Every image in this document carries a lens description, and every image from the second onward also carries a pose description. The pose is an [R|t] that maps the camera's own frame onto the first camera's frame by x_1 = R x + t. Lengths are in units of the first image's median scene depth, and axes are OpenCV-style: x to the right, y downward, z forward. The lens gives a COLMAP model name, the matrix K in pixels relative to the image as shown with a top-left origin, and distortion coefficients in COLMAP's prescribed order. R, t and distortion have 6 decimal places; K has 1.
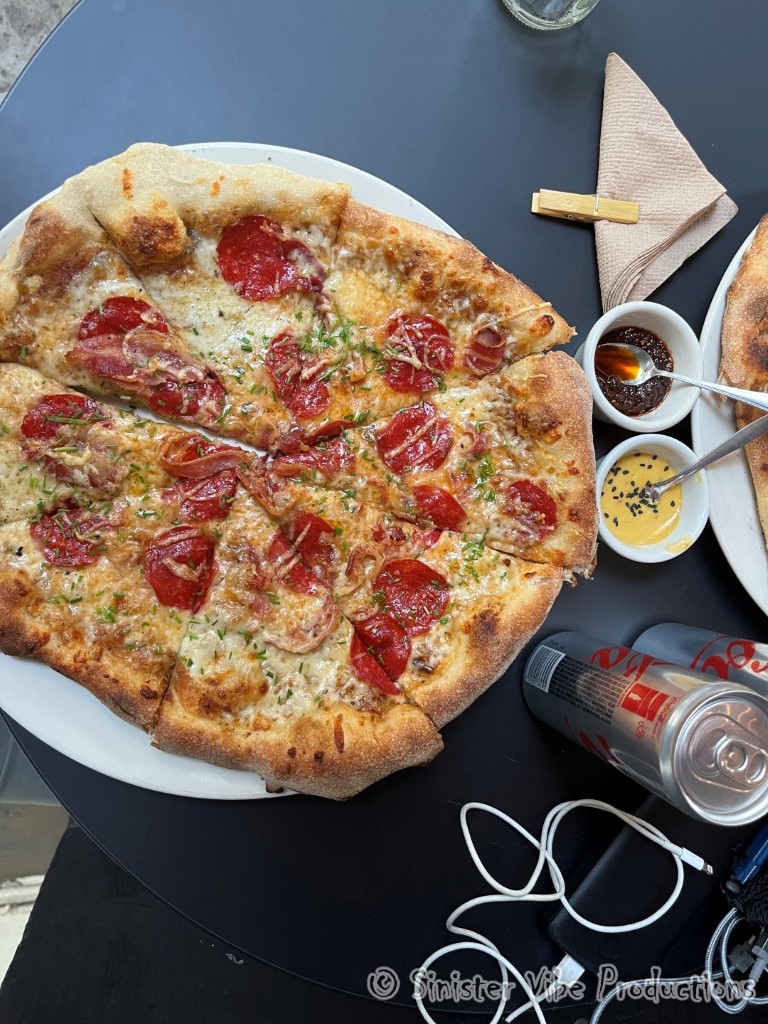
lens RADIAL K [[777.4, 0, 383.0], [0, 777.4, 513.6], [0, 0, 1]] dist [0.039748, -0.070581]
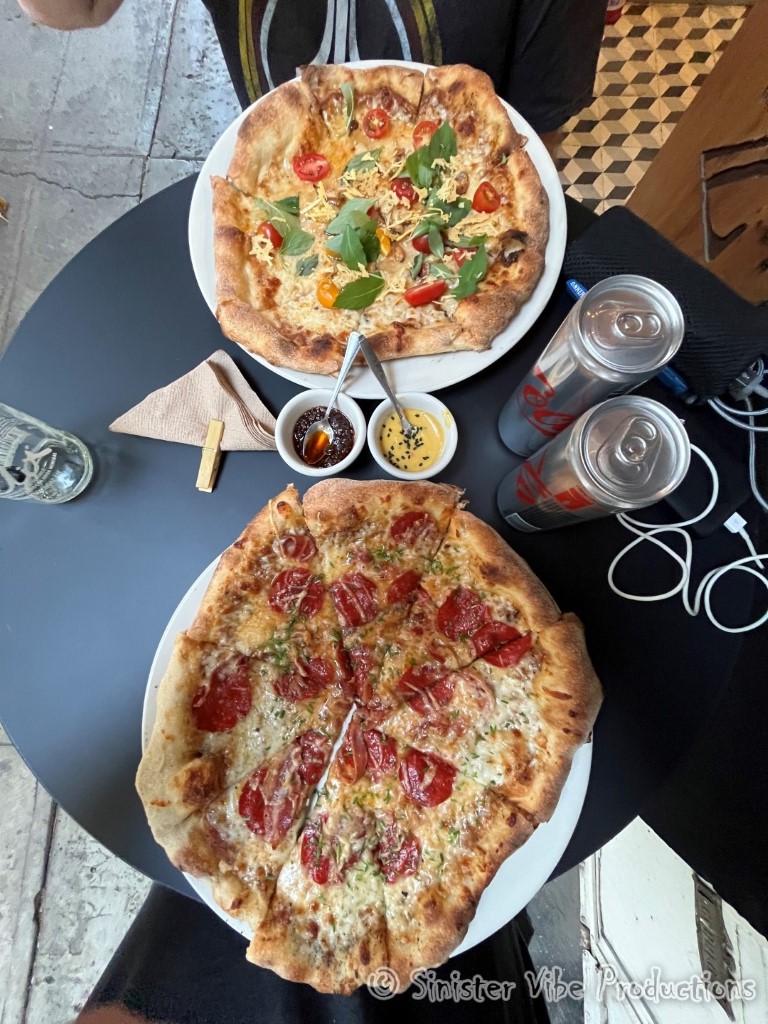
lens RADIAL K [[408.5, 0, 386.7], [0, 408.5, 509.5], [0, 0, 1]] dist [-0.003462, 0.000307]
pose [[0.101028, -0.992346, -0.071017, 0.275031], [0.994443, 0.102850, -0.022471, -0.037949], [0.029604, -0.068352, 0.997222, 0.261266]]
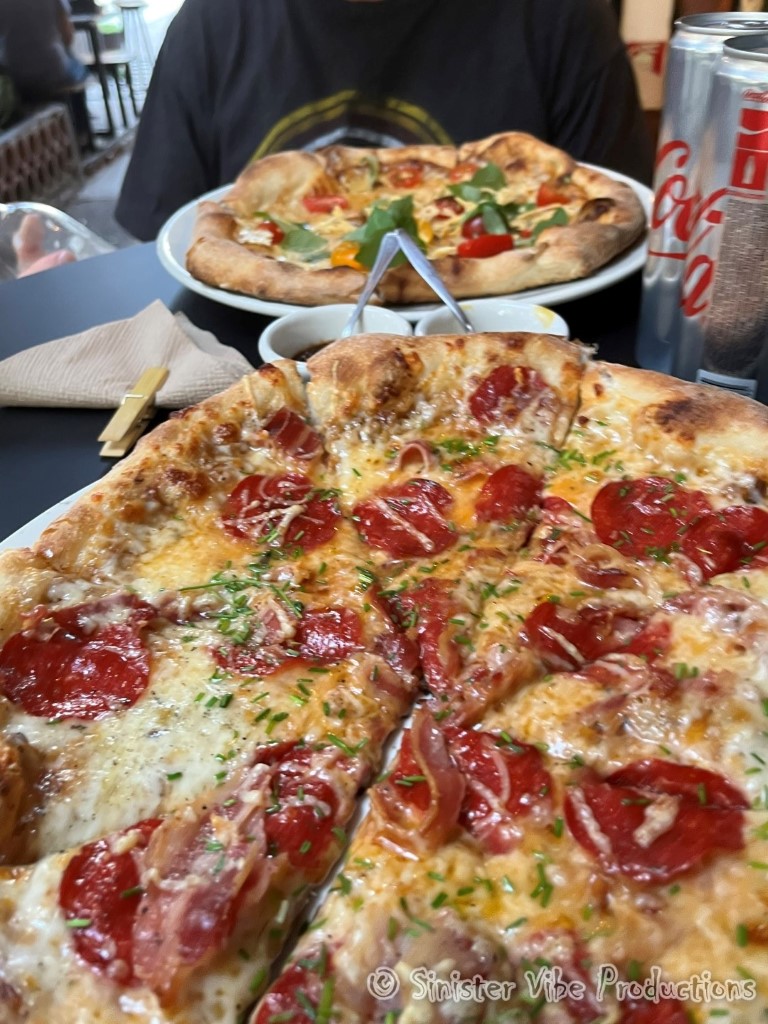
lens RADIAL K [[866.8, 0, 400.9], [0, 866.8, 512.8], [0, 0, 1]] dist [0.019094, -0.026091]
pose [[0.060475, -0.739986, 0.669898, -0.466402], [0.996157, 0.002141, -0.087563, -0.036154], [0.063361, 0.672618, 0.737272, 0.461117]]
